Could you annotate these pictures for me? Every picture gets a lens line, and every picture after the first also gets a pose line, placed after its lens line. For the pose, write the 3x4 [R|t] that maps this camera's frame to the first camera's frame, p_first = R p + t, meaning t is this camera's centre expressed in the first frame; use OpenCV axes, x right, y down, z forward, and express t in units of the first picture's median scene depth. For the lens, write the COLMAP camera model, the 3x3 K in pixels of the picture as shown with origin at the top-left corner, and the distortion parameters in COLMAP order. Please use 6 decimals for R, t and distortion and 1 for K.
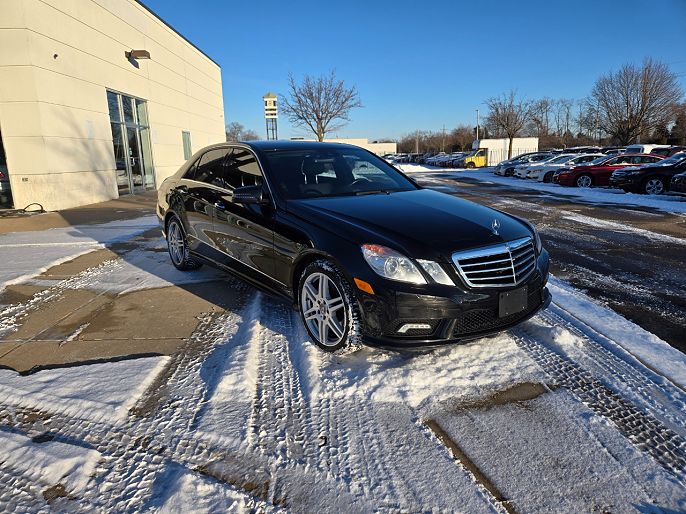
lens RADIAL K [[459.6, 0, 347.6], [0, 459.6, 256.3], [0, 0, 1]] dist [0.037135, -0.001456]
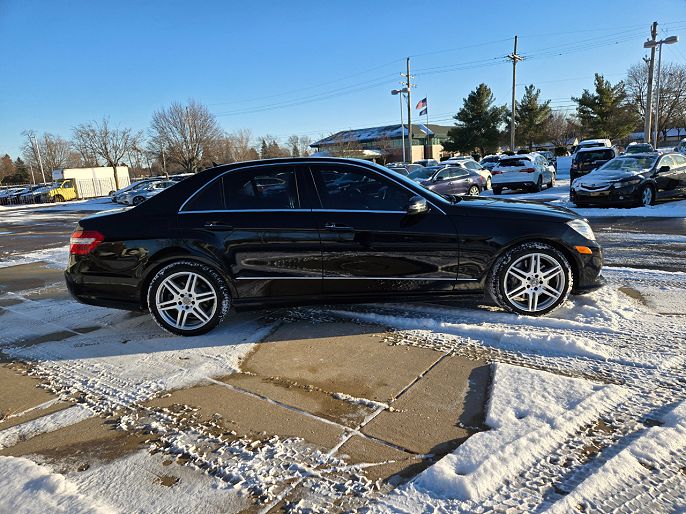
lens RADIAL K [[459.6, 0, 347.6], [0, 459.6, 256.3], [0, 0, 1]] dist [0.037135, -0.001456]
pose [[0.601904, -0.173232, 0.779553, -1.335814], [0.221672, 0.974068, 0.045301, -0.123686], [-0.767185, 0.145539, 0.624696, 0.605831]]
